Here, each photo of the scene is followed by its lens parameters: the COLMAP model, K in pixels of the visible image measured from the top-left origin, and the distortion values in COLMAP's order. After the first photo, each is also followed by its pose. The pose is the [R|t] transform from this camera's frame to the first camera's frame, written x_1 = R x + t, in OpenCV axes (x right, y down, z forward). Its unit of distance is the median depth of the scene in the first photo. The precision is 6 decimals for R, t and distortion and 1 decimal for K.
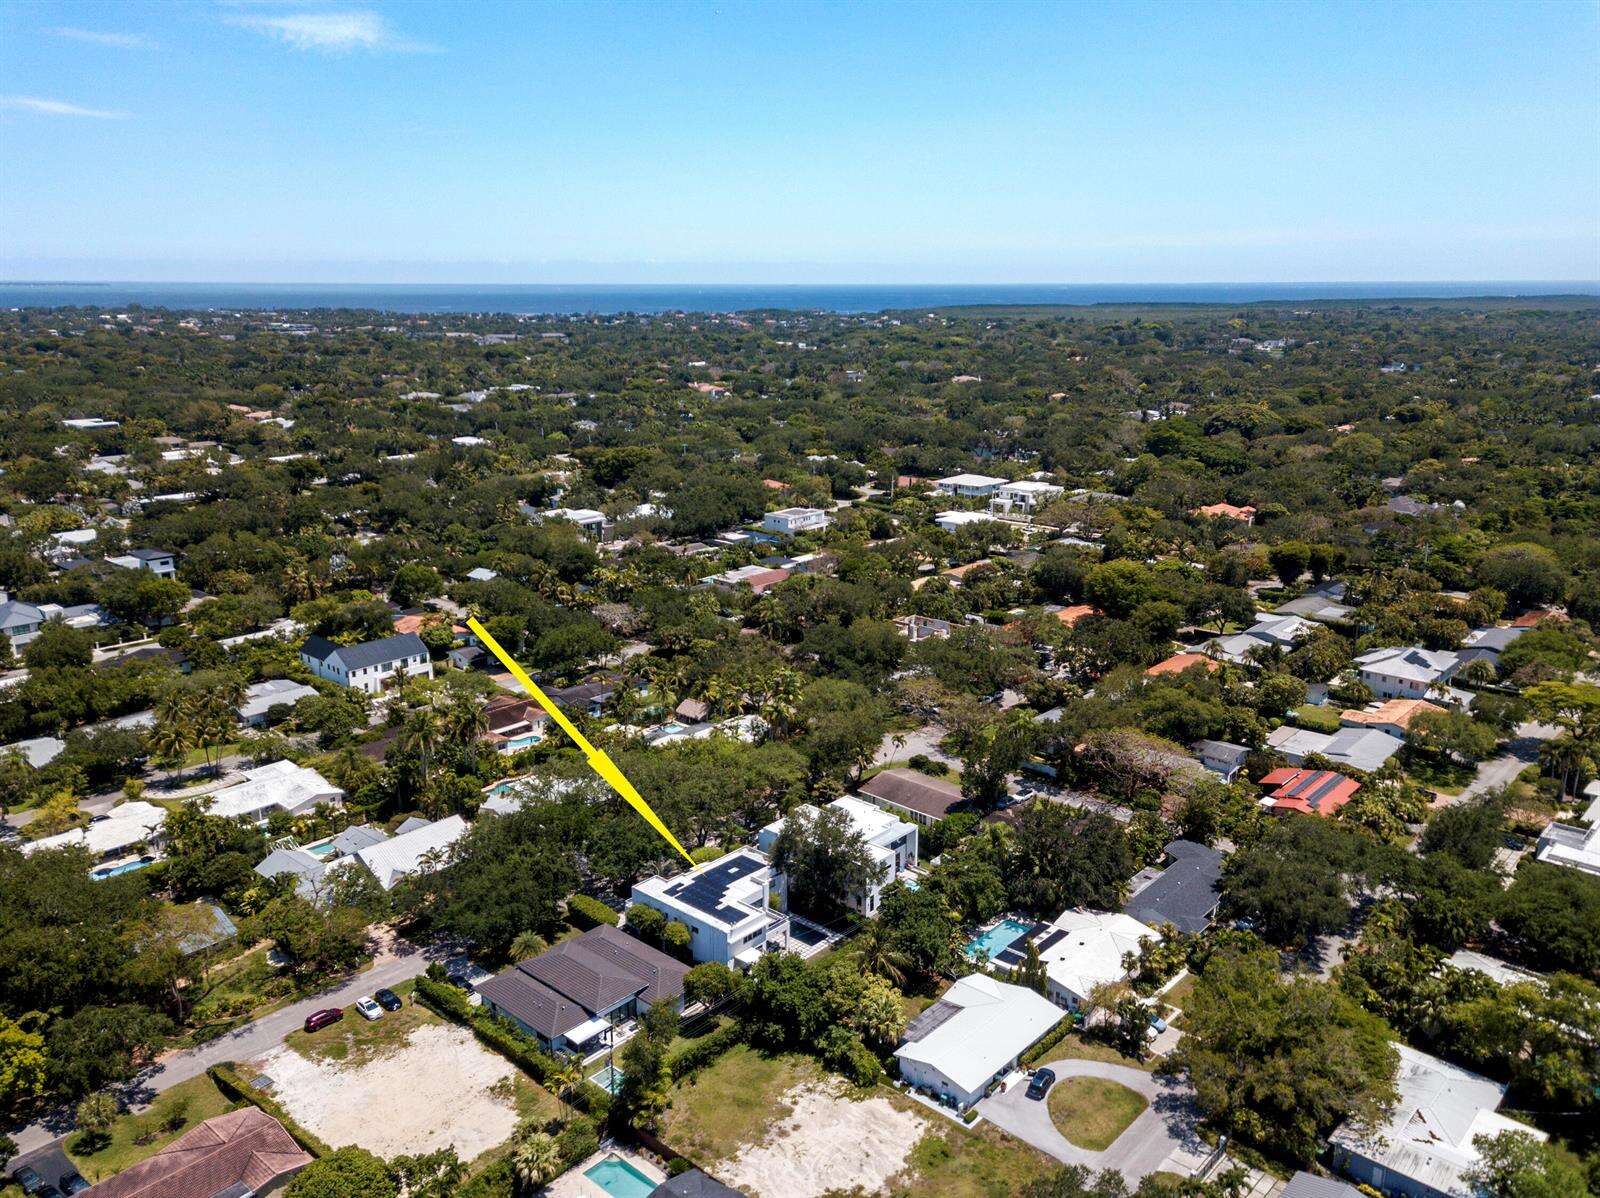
lens RADIAL K [[1224.7, 0, 800.0], [0, 1224.7, 599.0], [0, 0, 1]] dist [0.003193, -0.000765]
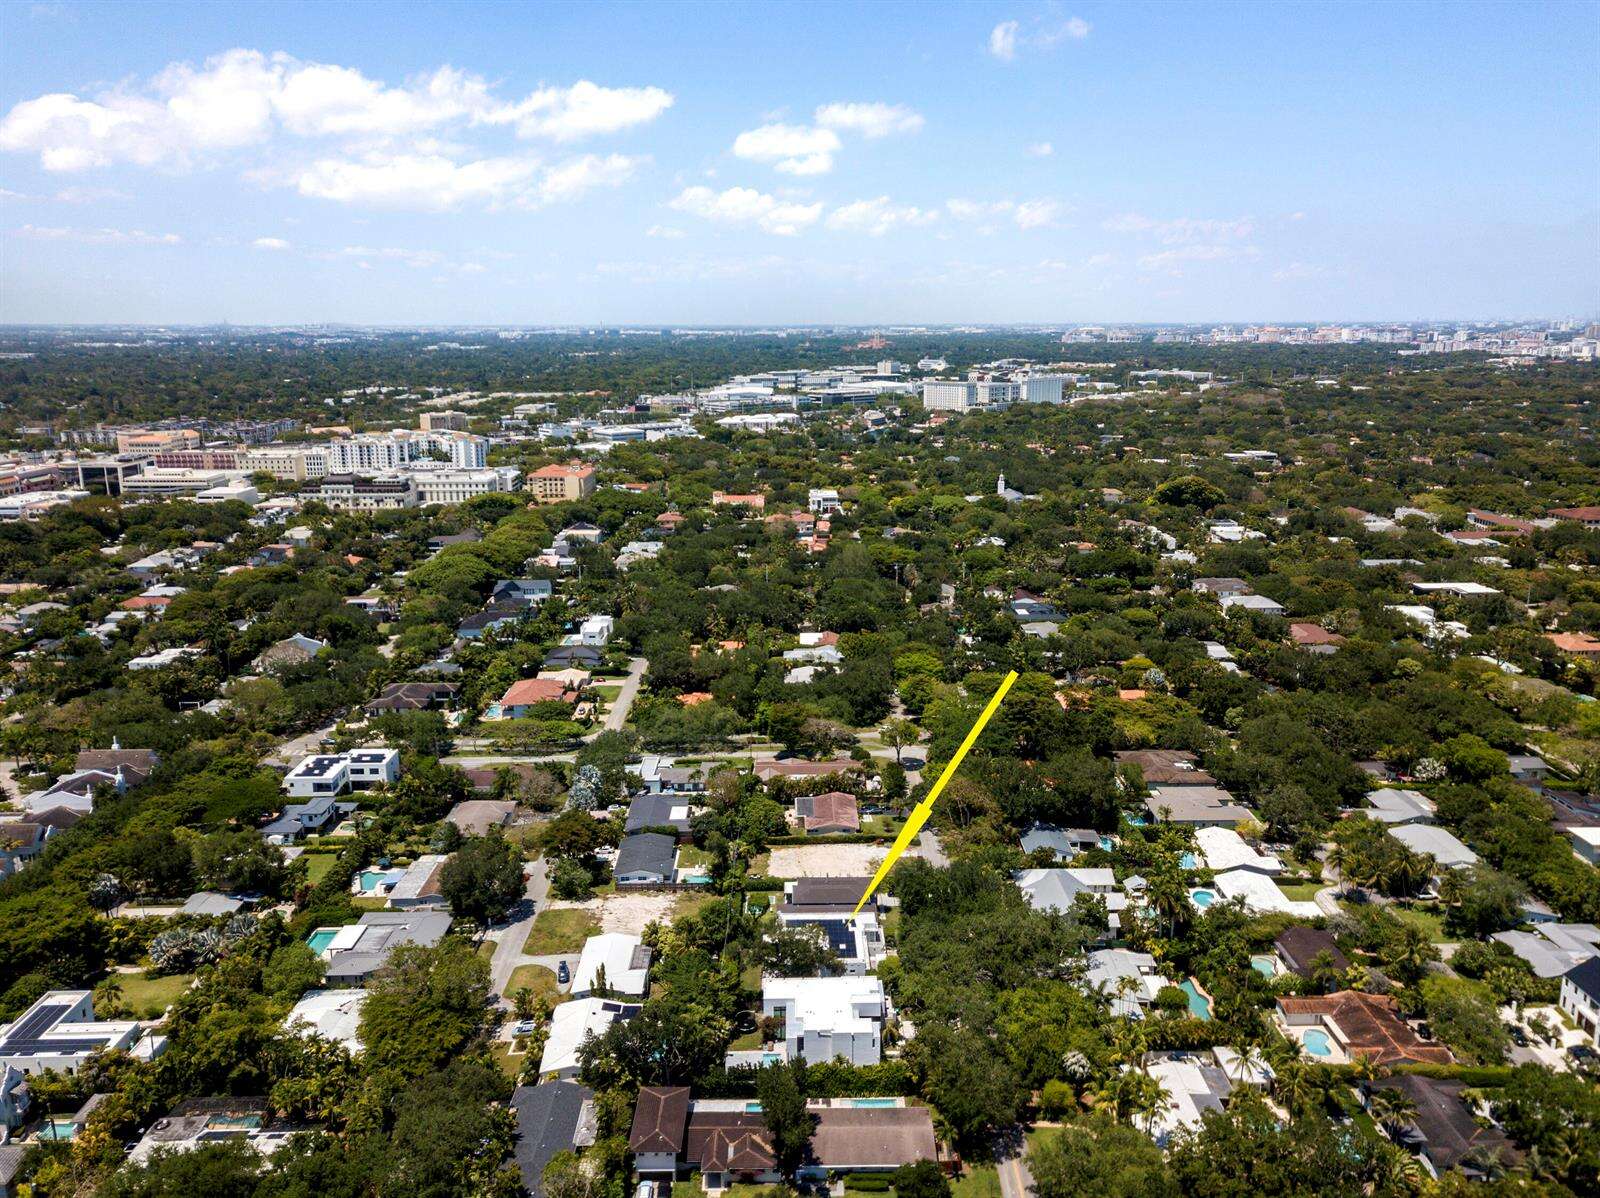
lens RADIAL K [[1224.7, 0, 800.0], [0, 1224.7, 599.0], [0, 0, 1]] dist [0.003193, -0.000765]
pose [[-0.732959, 0.152286, -0.663008, 0.898886], [-0.163263, 0.906758, 0.388761, -0.698159], [0.660391, 0.393191, -0.639754, 1.897993]]
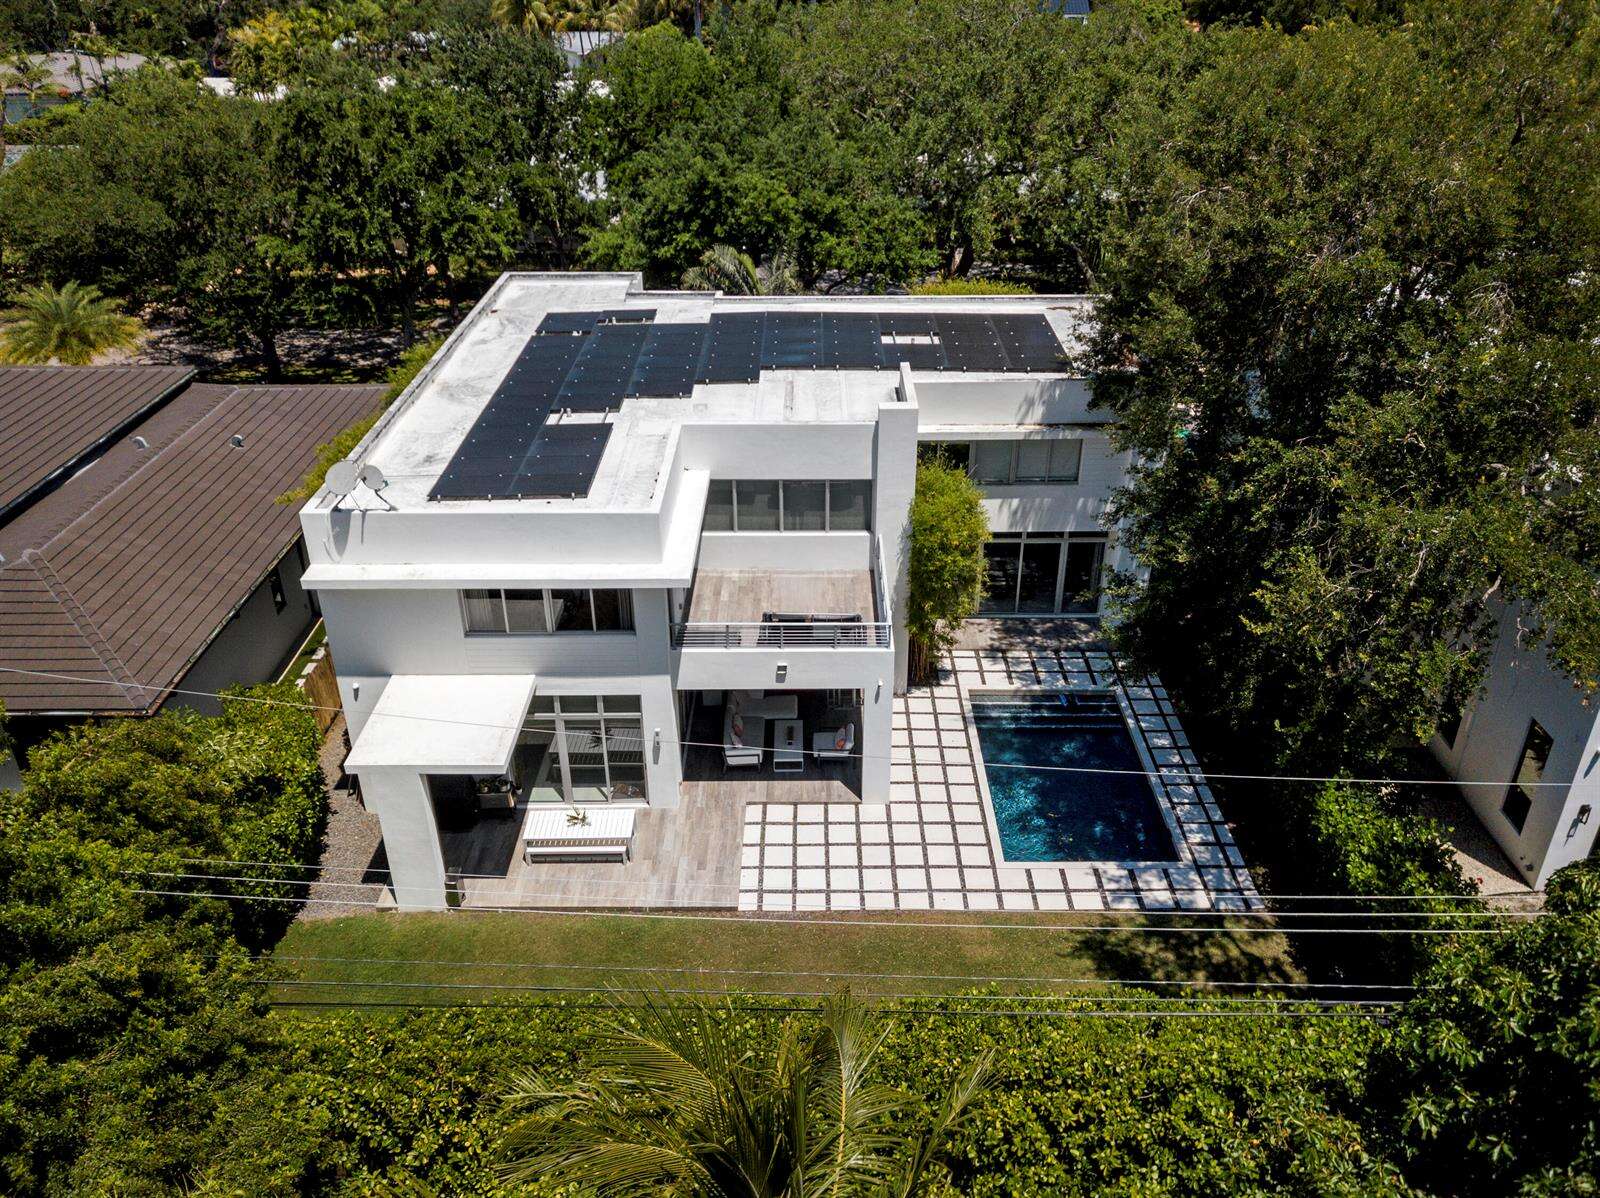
lens RADIAL K [[1224.7, 0, 800.0], [0, 1224.7, 599.0], [0, 0, 1]] dist [0.003193, -0.000765]
pose [[0.662042, 0.356835, -0.659067, 0.093519], [-0.180868, 0.929459, 0.321547, 0.228703], [0.727315, -0.093673, 0.679881, 0.969735]]
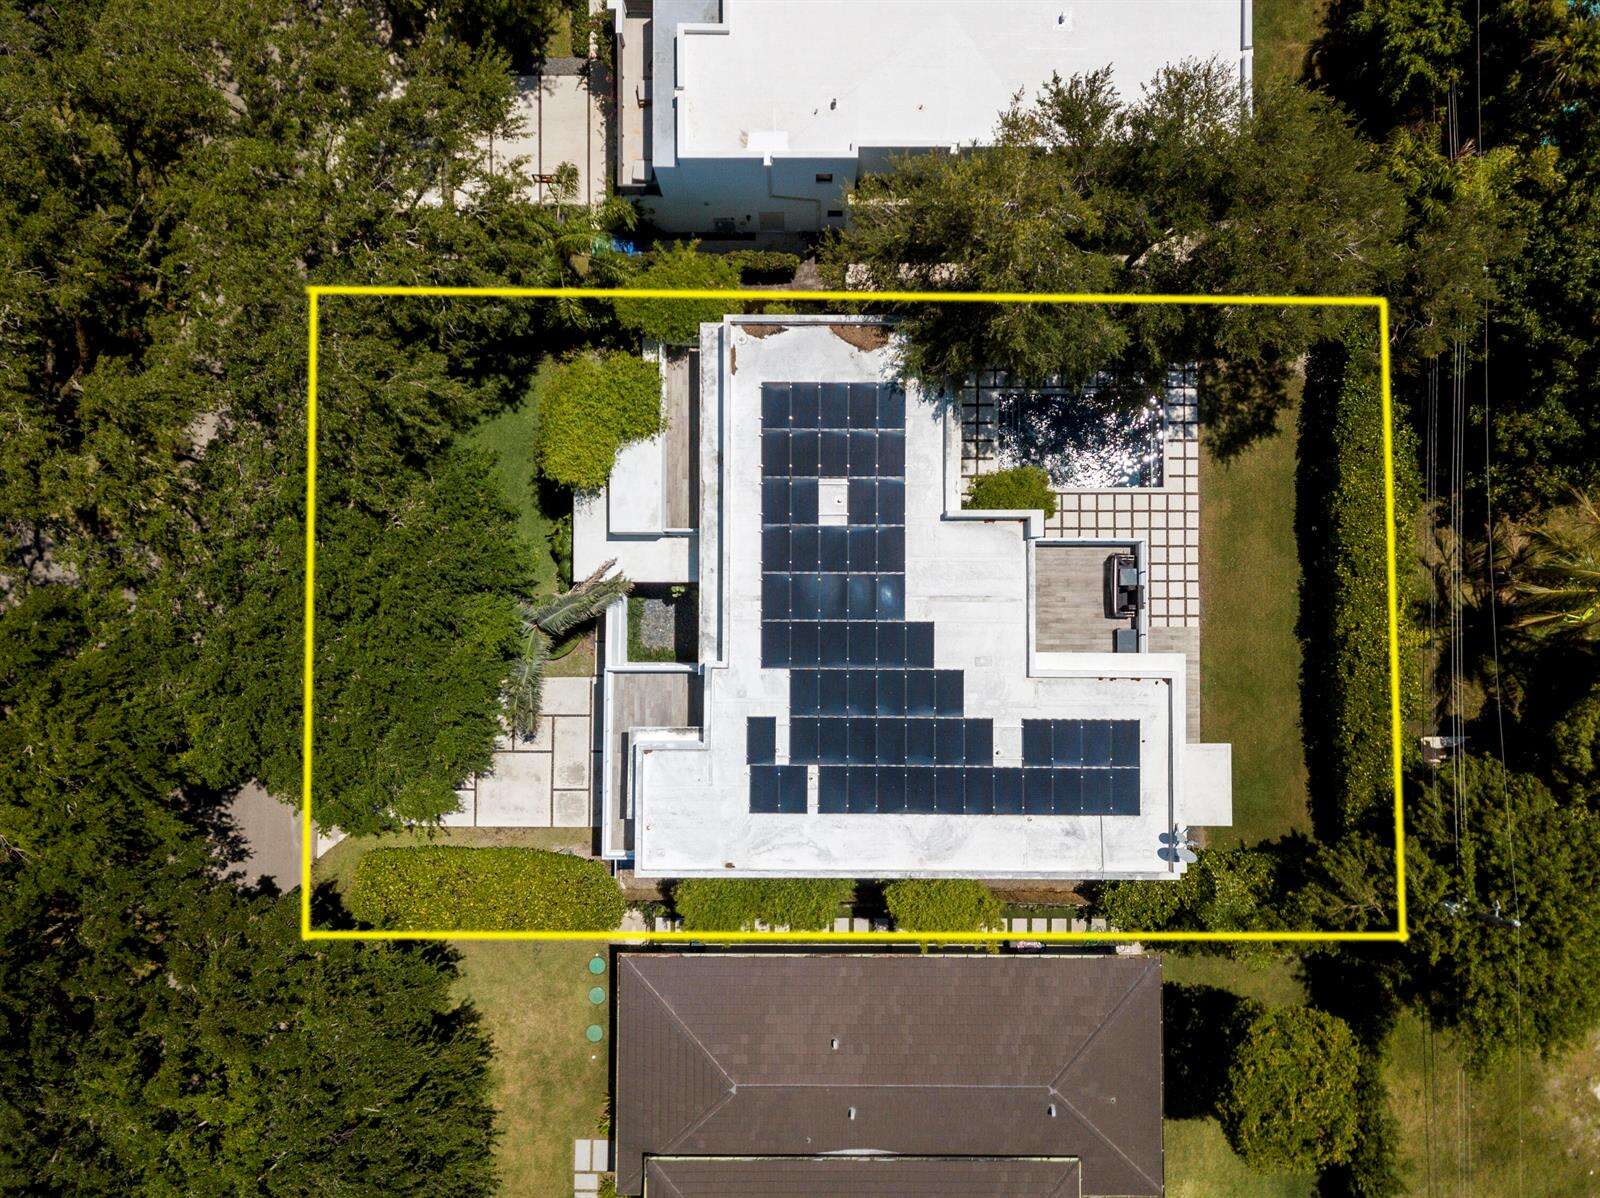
lens RADIAL K [[1224.7, 0, 800.0], [0, 1224.7, 599.0], [0, 0, 1]] dist [0.003193, -0.000765]
pose [[0.745268, -0.666597, 0.014951, -0.086733], [0.165277, 0.206414, 0.964405, -0.013659], [-0.645956, -0.716269, 0.264007, 1.060747]]
